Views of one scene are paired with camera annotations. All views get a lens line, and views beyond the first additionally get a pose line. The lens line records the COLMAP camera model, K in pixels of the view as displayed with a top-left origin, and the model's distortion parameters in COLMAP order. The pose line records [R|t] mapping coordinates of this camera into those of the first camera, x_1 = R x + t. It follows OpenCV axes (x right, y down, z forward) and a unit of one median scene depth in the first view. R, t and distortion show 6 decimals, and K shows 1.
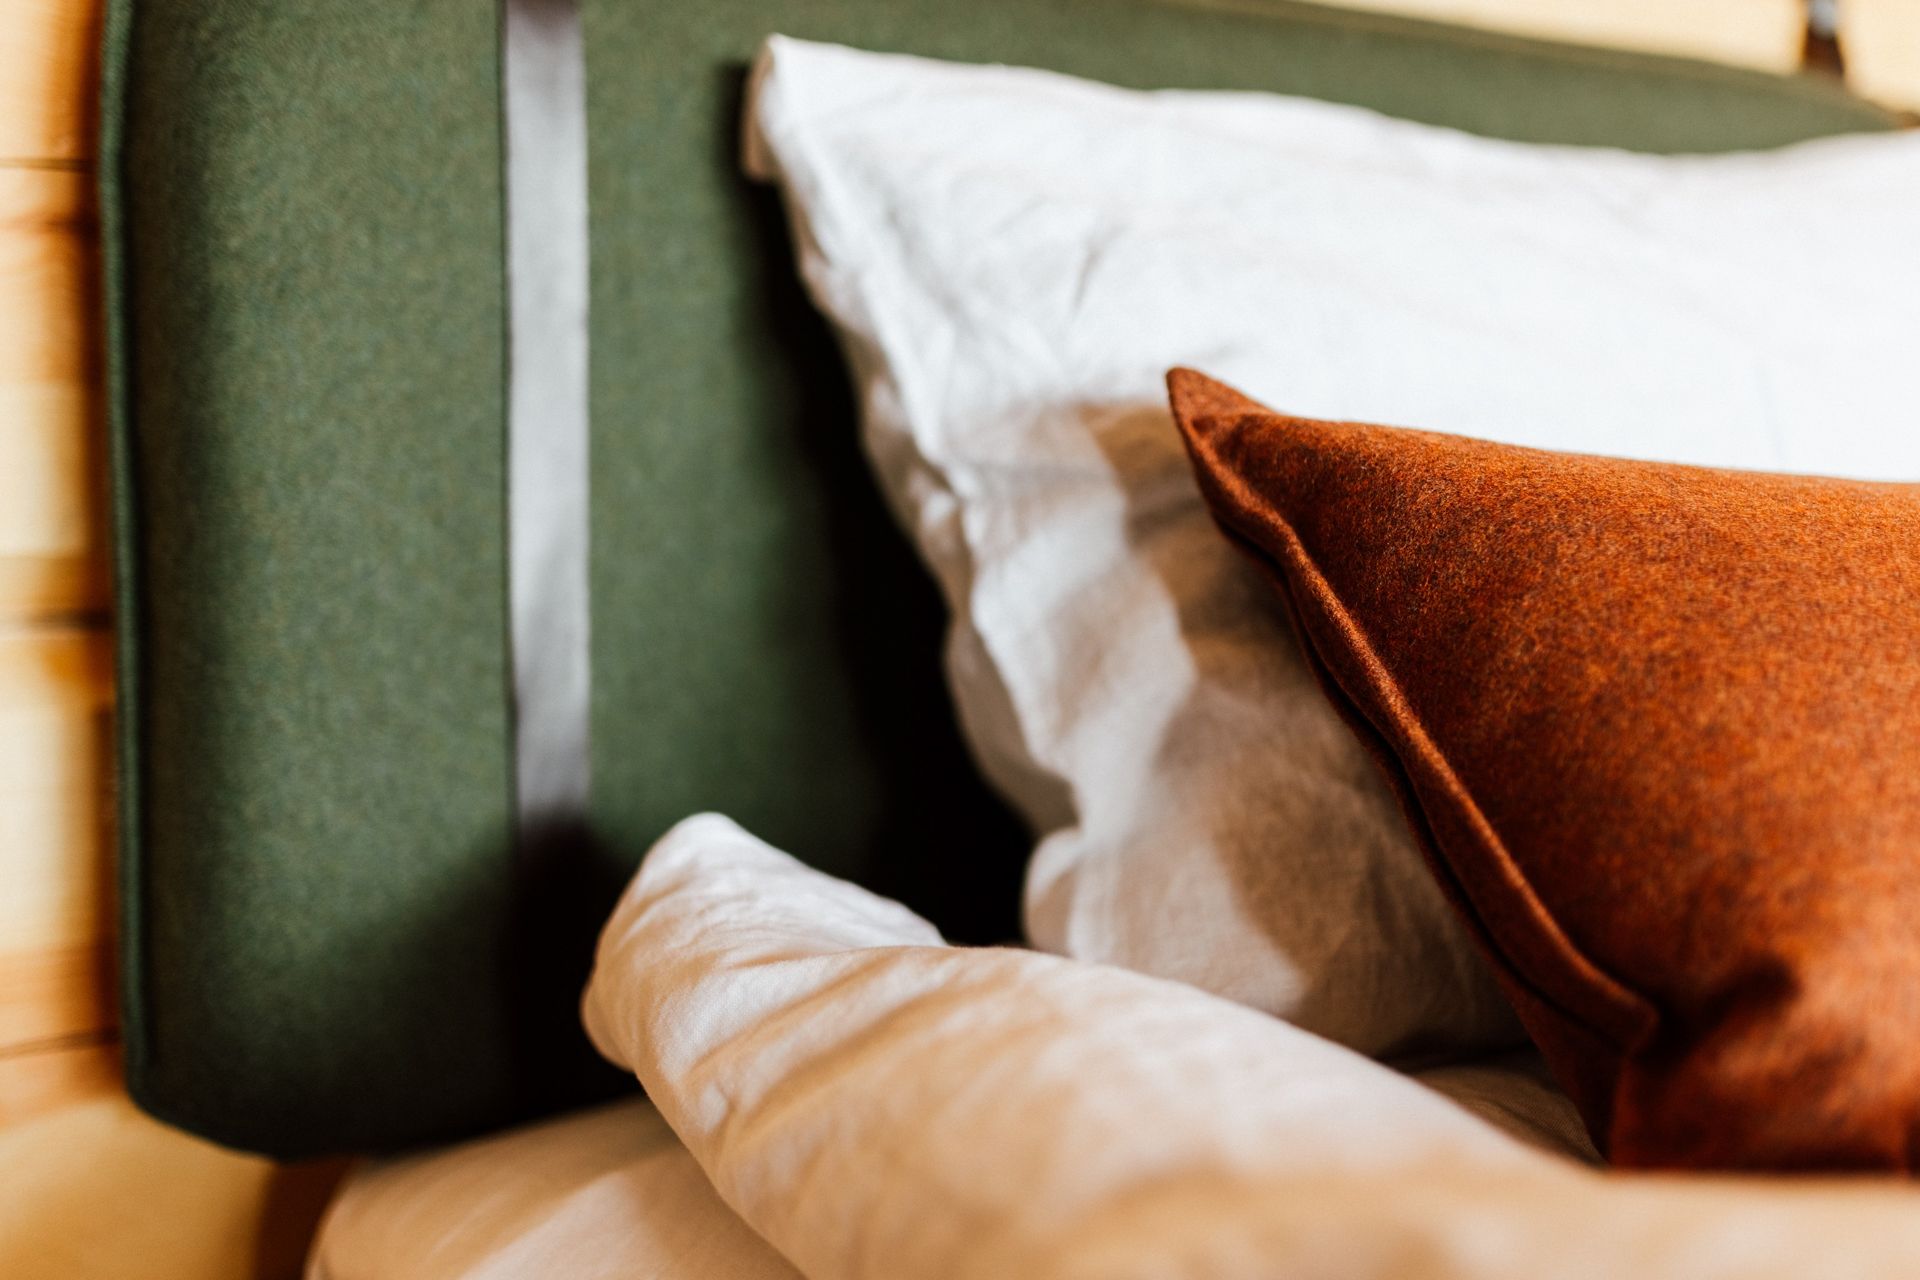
lens RADIAL K [[1439.5, 0, 960.0], [0, 1439.5, 640.0], [0, 0, 1]] dist [-0.002176, 0.000173]
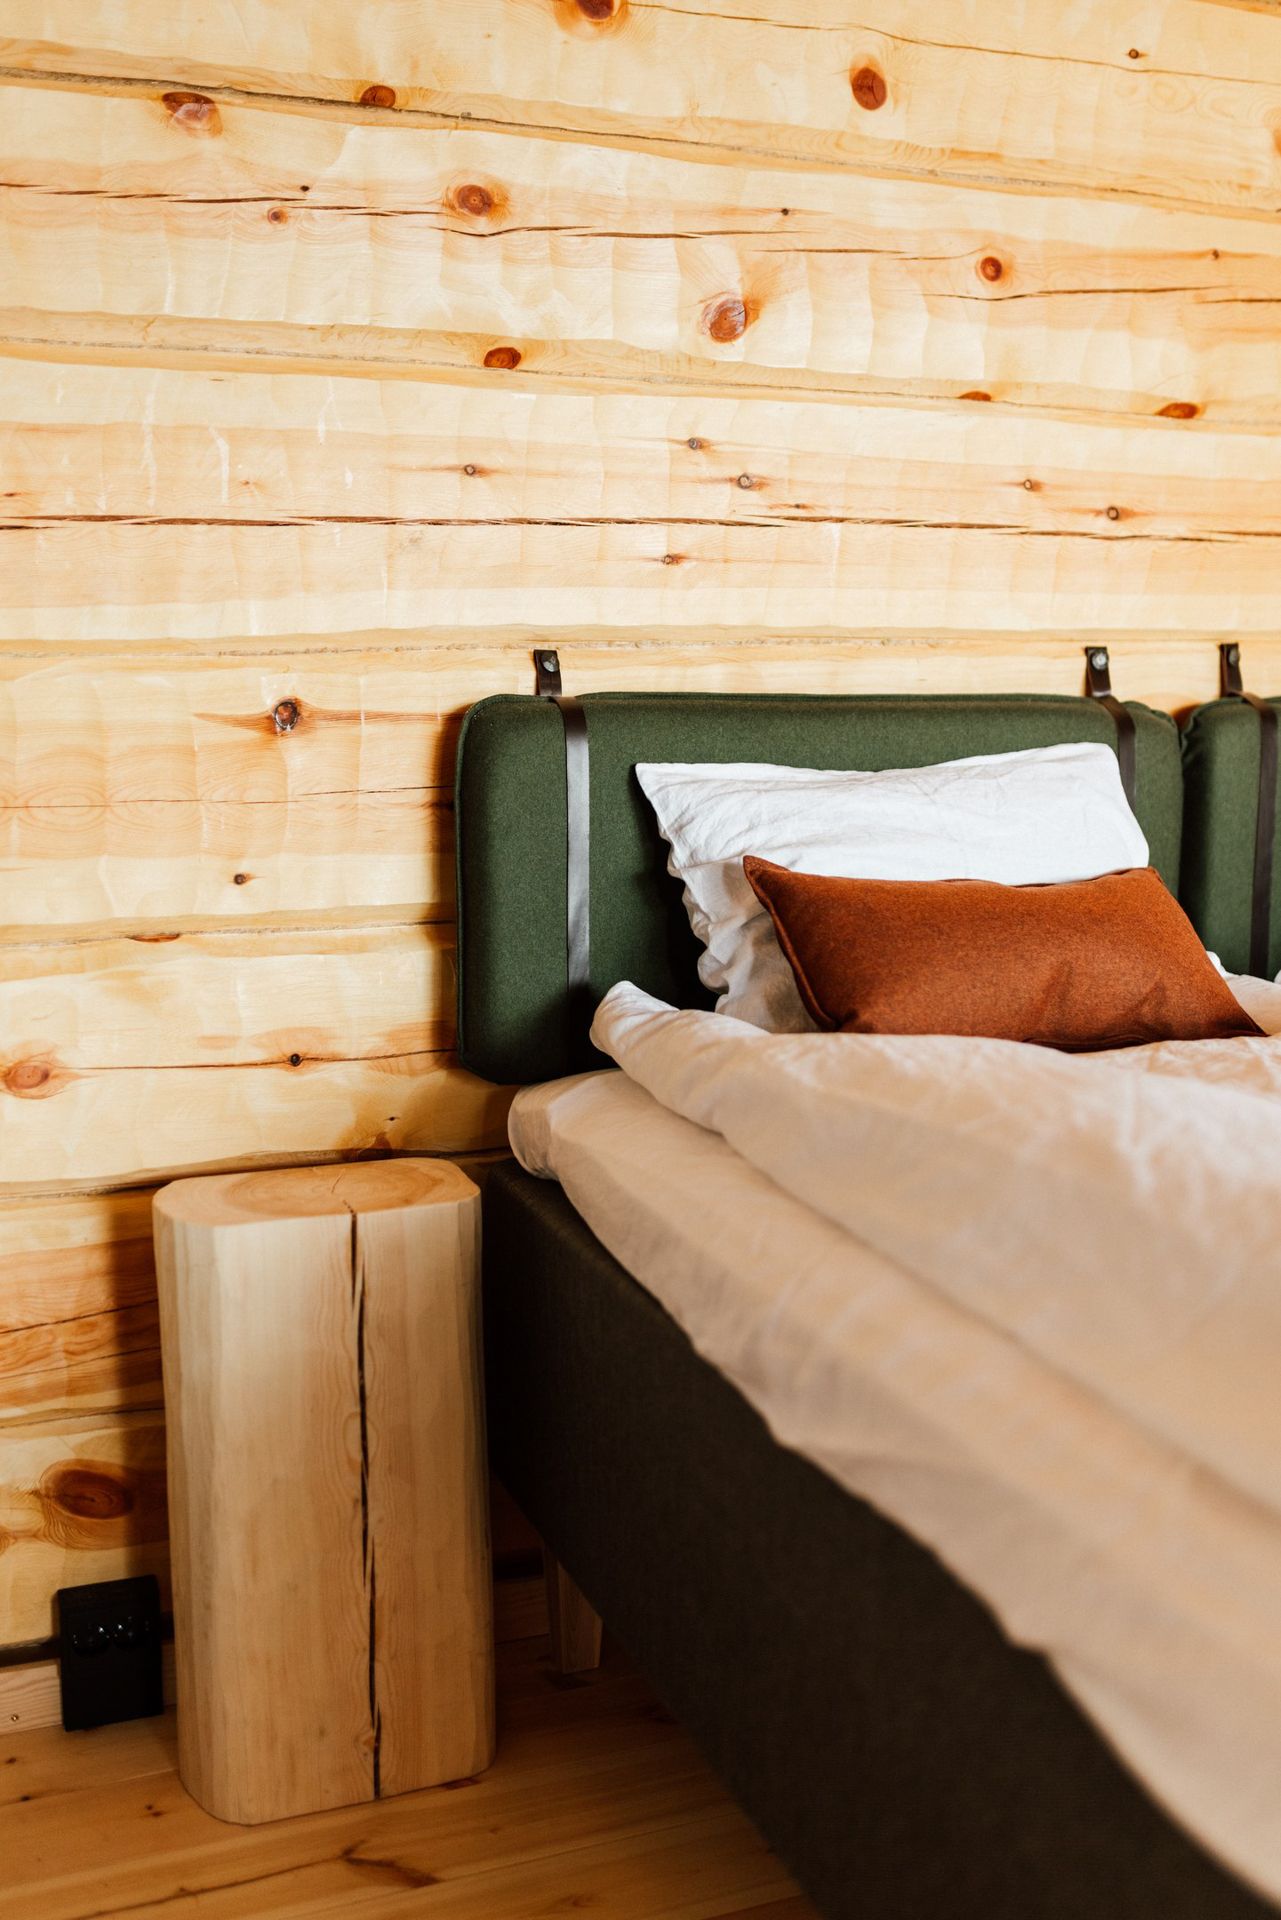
lens RADIAL K [[1803.9, 0, 640.5], [0, 1803.9, 960.0], [0, 0, 1]] dist [-0.006701, -0.002807]
pose [[0.981916, 0.011849, -0.188946, 0.702018], [-0.002712, 0.998817, 0.048541, -0.144928], [0.189297, -0.047151, 0.980787, -3.335530]]
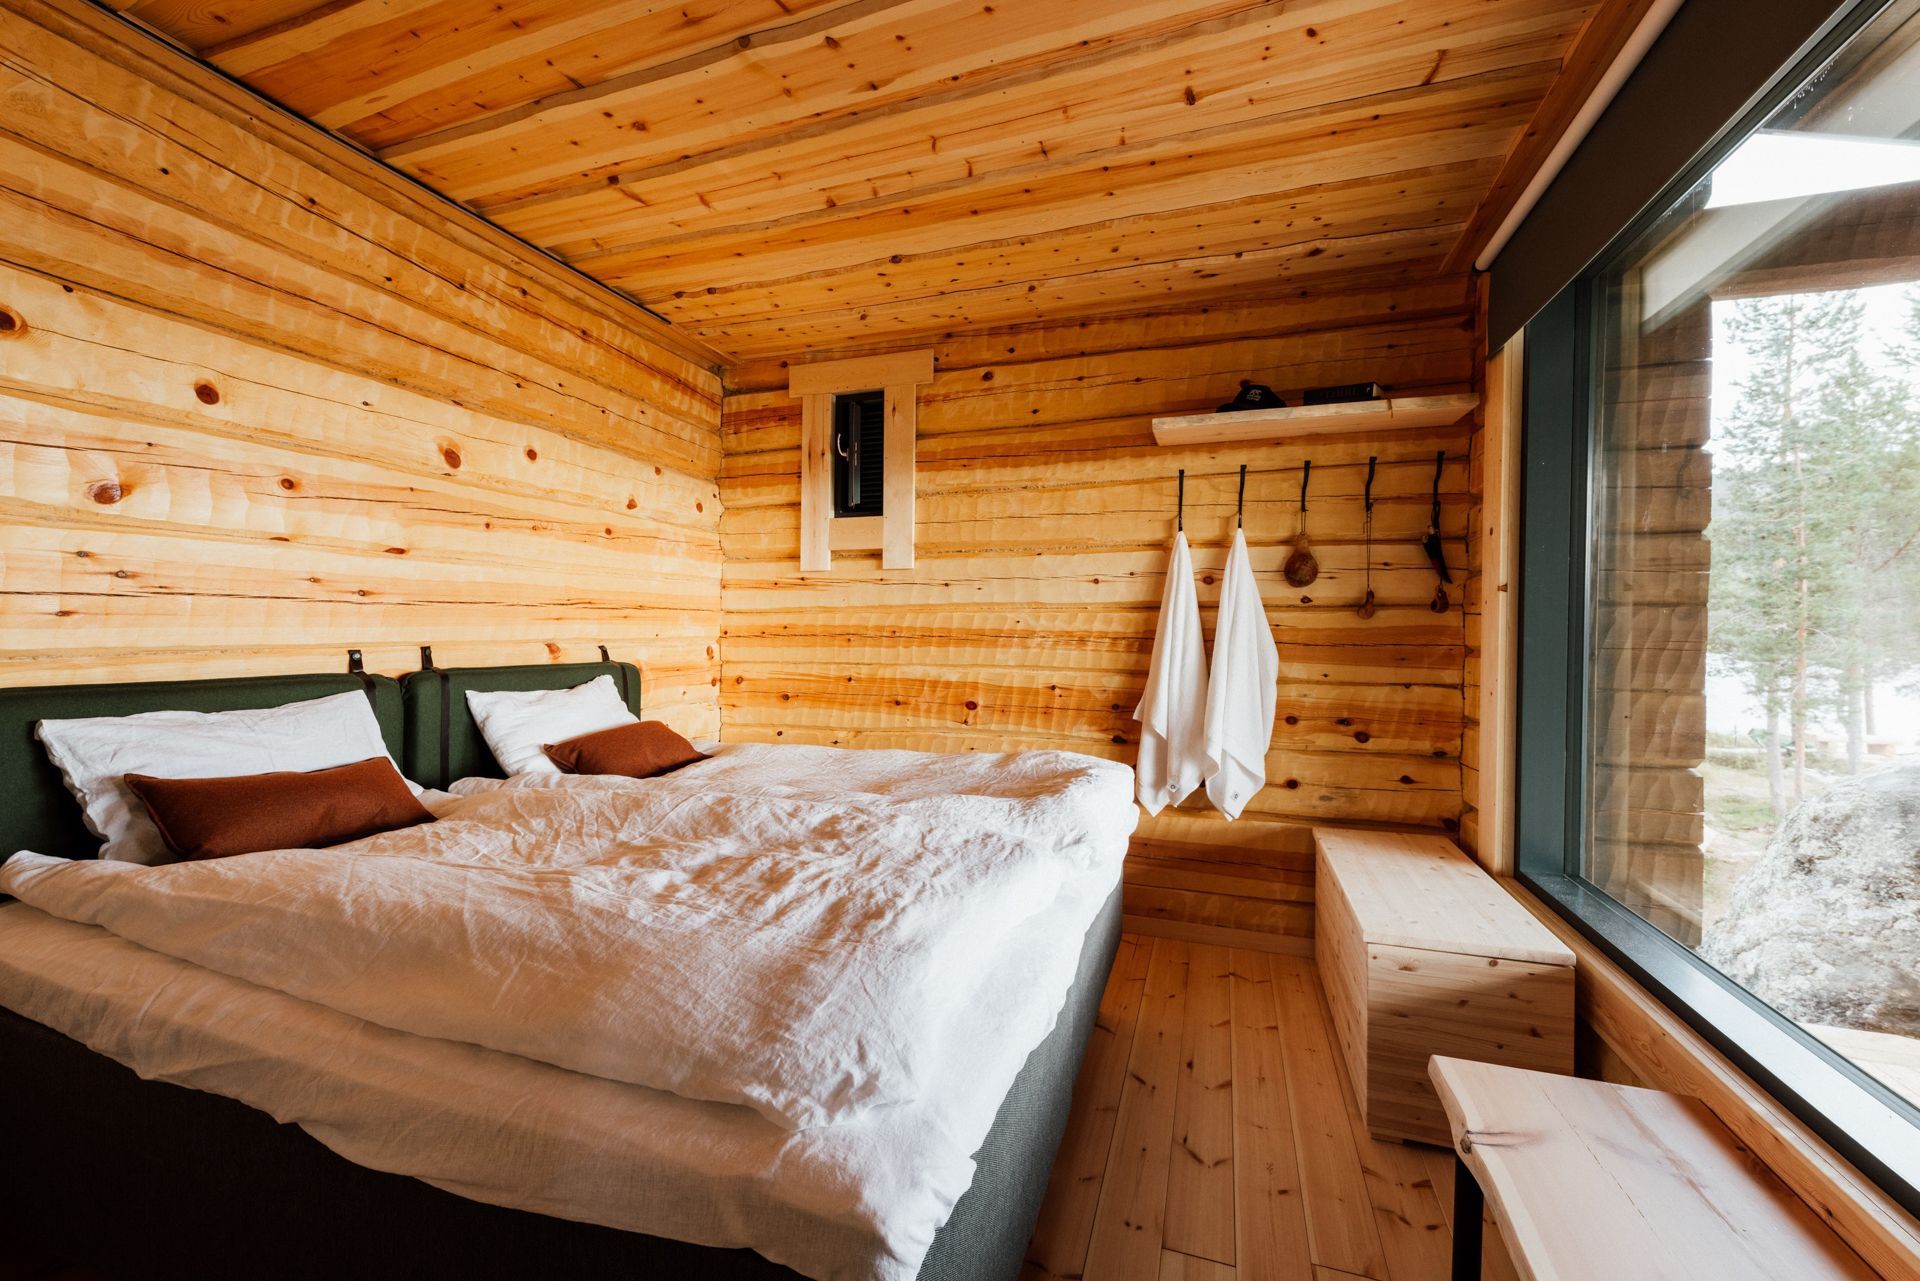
lens RADIAL K [[756.7, 0, 960.0], [0, 756.7, 640.5], [0, 0, 1]] dist [0.012425, -0.005012]
pose [[0.770372, -0.008583, 0.637537, 0.880431], [0.046726, 0.997981, -0.043027, -0.468340], [-0.635880, 0.062936, 0.769218, -4.307644]]
